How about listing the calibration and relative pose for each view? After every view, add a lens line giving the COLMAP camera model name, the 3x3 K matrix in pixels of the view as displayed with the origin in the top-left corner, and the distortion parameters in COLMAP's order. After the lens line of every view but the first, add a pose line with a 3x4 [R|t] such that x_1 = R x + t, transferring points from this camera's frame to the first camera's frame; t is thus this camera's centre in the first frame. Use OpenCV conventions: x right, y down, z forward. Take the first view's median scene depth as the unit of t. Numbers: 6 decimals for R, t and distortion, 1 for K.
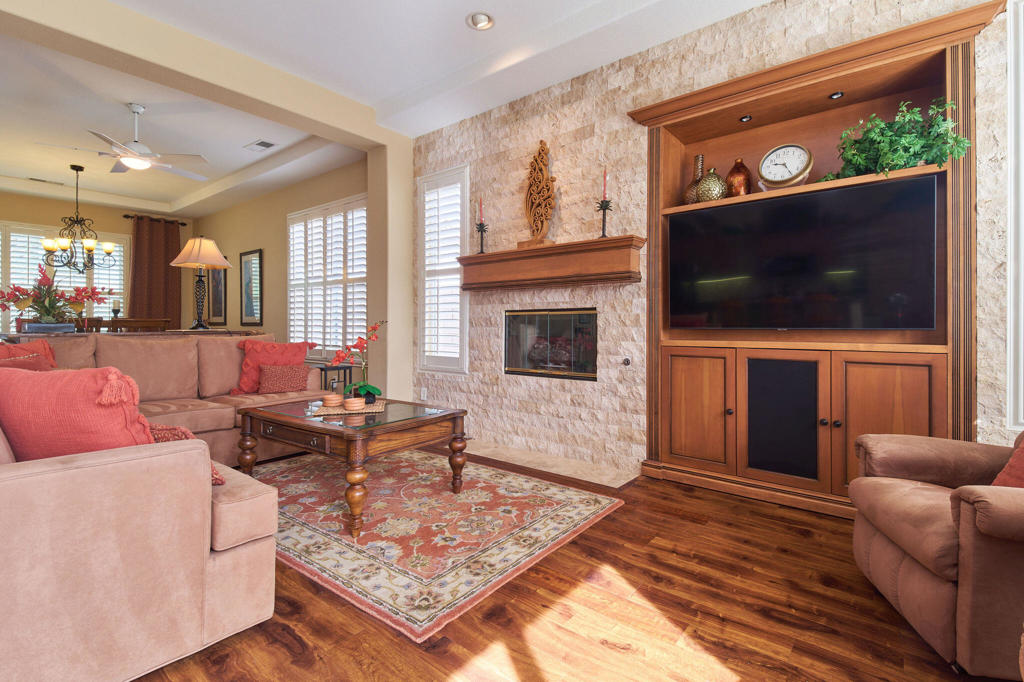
lens RADIAL K [[471.7, 0, 515.5], [0, 471.7, 326.4], [0, 0, 1]] dist [0.061009, -0.031221]
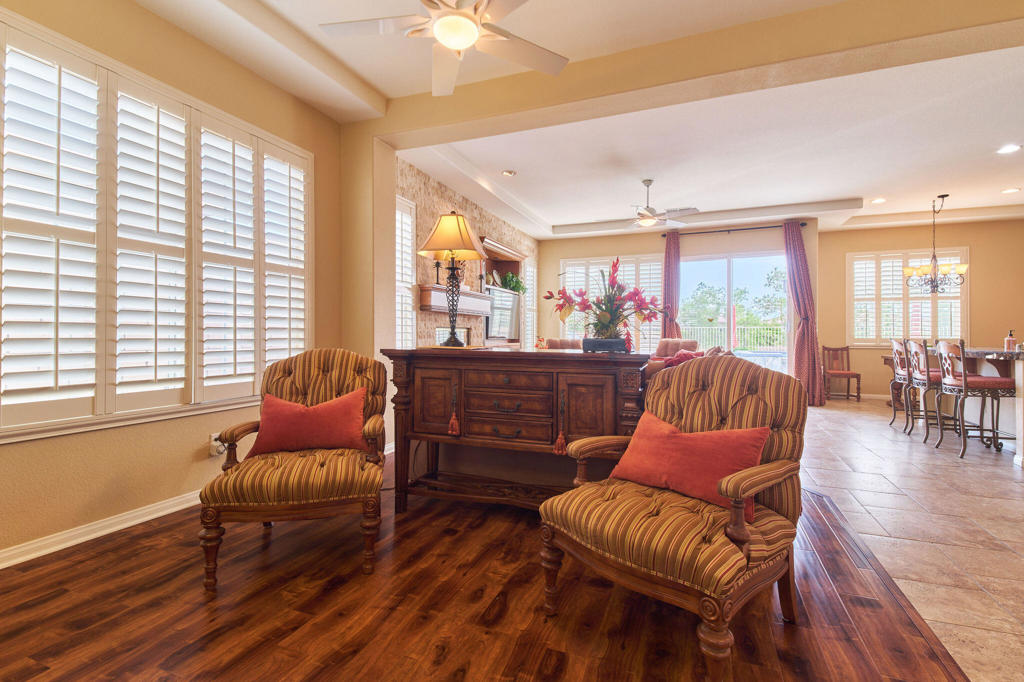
lens RADIAL K [[464.9, 0, 514.8], [0, 464.9, 332.0], [0, 0, 1]] dist [0.054908, -0.030558]
pose [[-0.293833, 0.008093, 0.955822, -1.659475], [-0.001532, 0.999959, -0.008937, -0.008915], [-0.955855, -0.004090, -0.293809, 1.403011]]
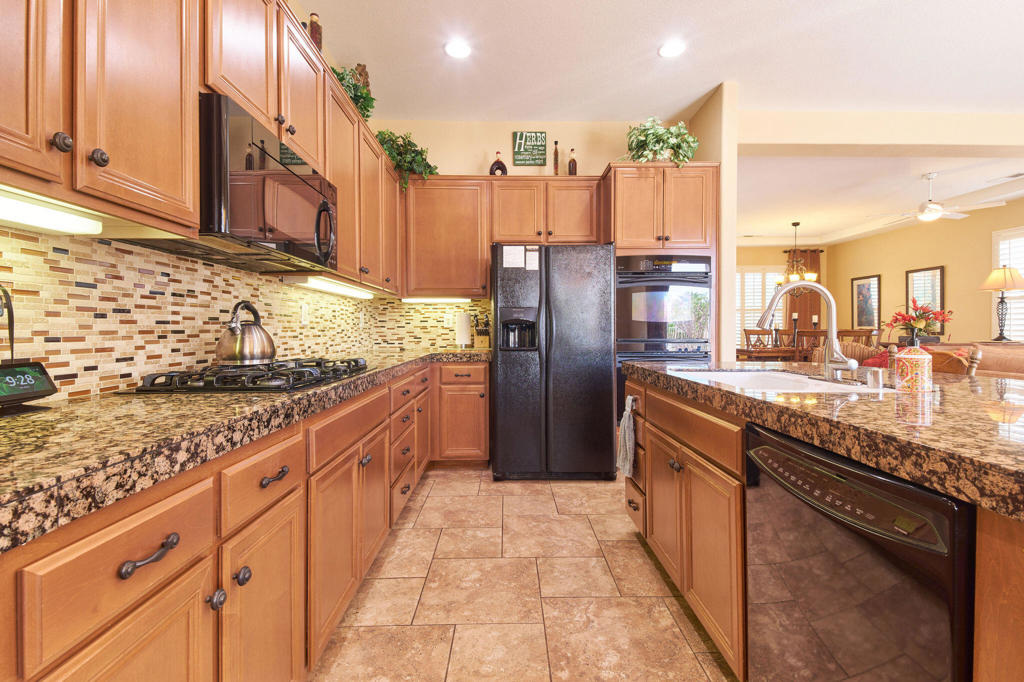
lens RADIAL K [[464.9, 0, 514.8], [0, 464.9, 332.0], [0, 0, 1]] dist [0.054908, -0.030558]
pose [[0.644874, 0.002189, -0.764286, -0.666113], [0.002878, 0.999982, 0.005293, -0.033726], [0.764283, -0.005613, 0.644856, -0.944021]]
